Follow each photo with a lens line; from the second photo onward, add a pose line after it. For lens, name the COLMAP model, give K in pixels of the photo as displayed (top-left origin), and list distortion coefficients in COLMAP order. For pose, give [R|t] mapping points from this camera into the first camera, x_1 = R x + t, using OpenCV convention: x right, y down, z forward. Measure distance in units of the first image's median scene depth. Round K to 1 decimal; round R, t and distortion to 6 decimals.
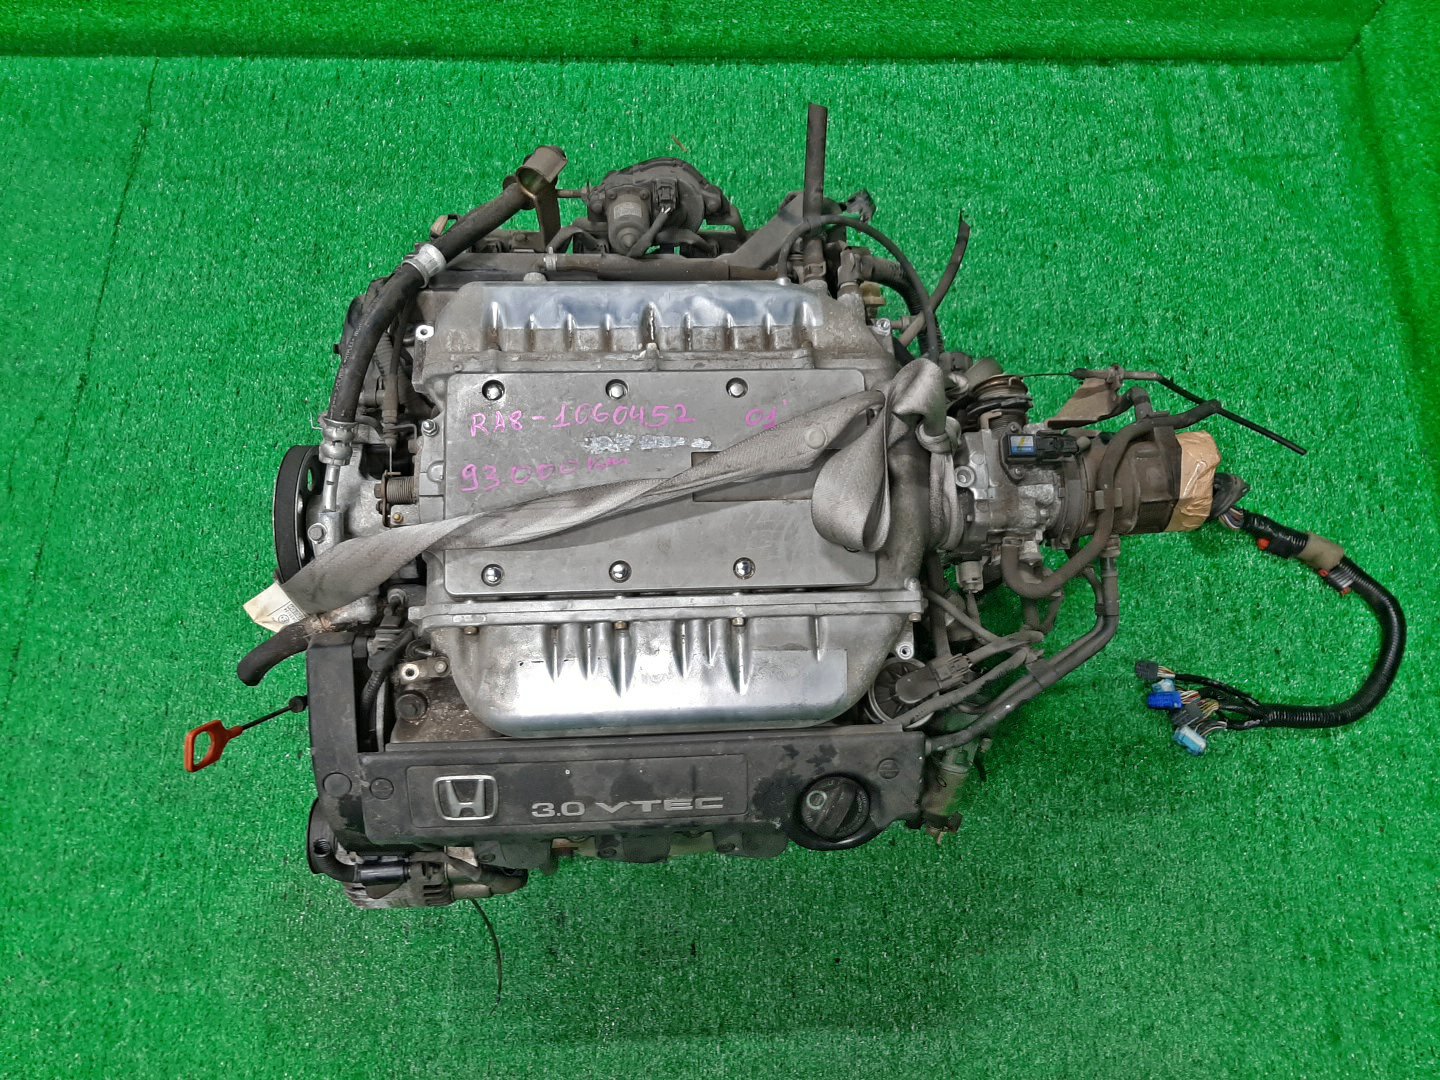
lens RADIAL K [[1098.0, 0, 721.4], [0, 1098.0, 537.0], [0, 0, 1]] dist [0.033669, -0.032740]
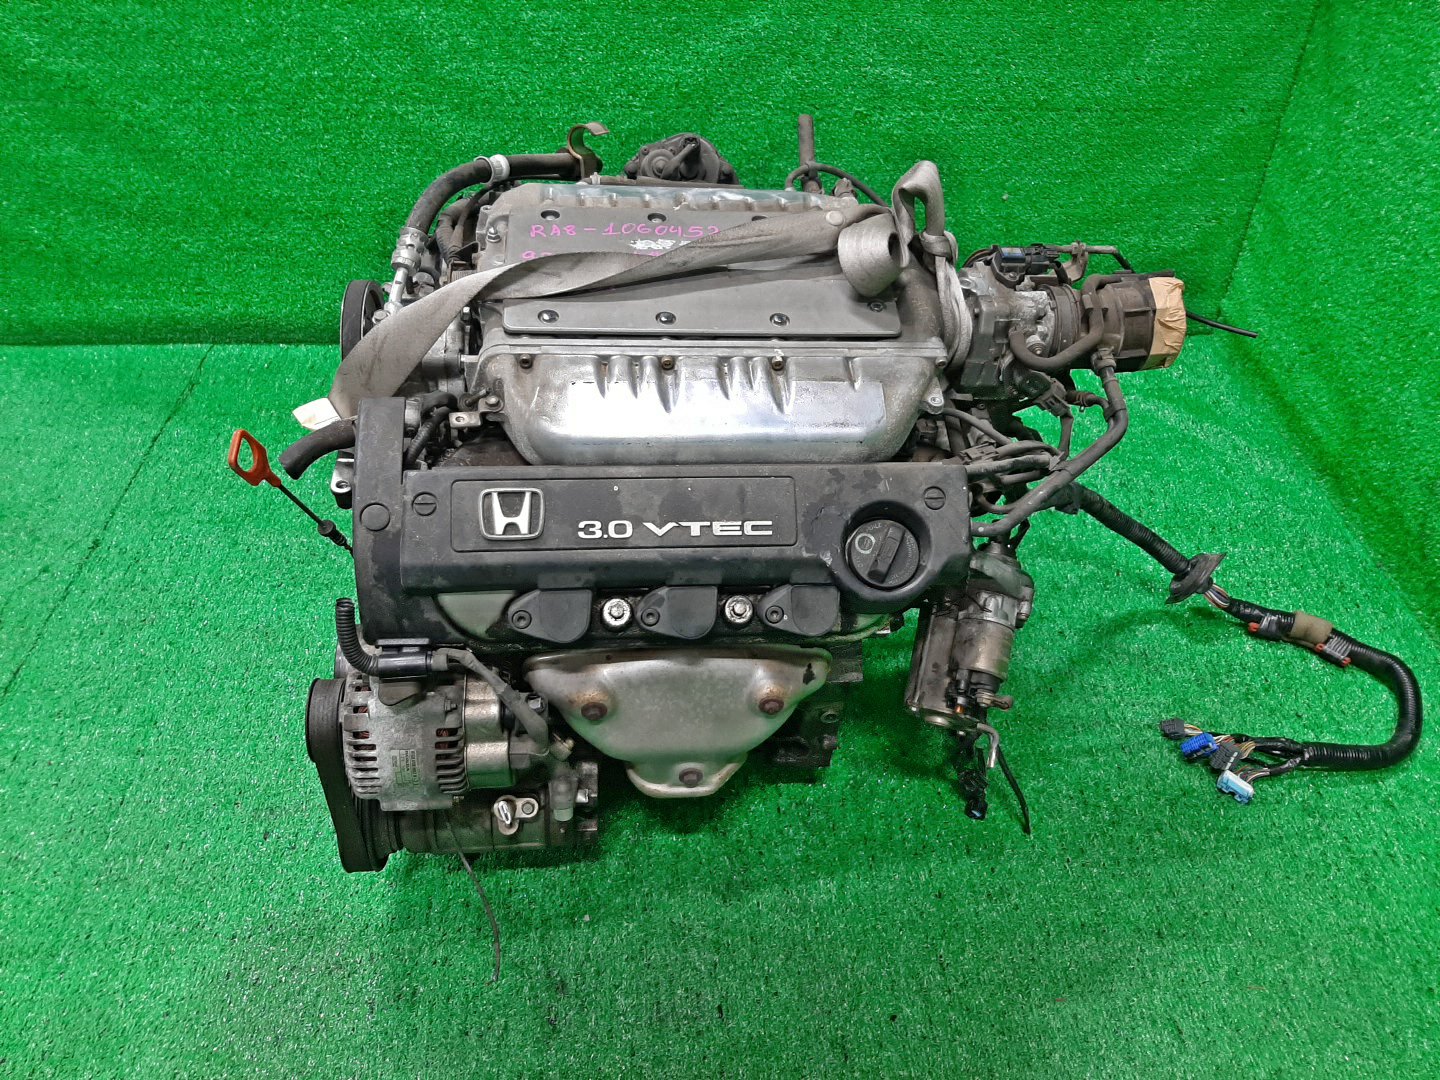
lens RADIAL K [[1098.0, 0, 720.5], [0, 1098.0, 534.4], [0, 0, 1]] dist [0.033669, -0.032740]
pose [[0.998486, -0.019297, 0.051510, -0.095287], [0.041782, 0.875144, -0.482056, 0.716858], [-0.035776, 0.483479, 0.874625, 0.147592]]
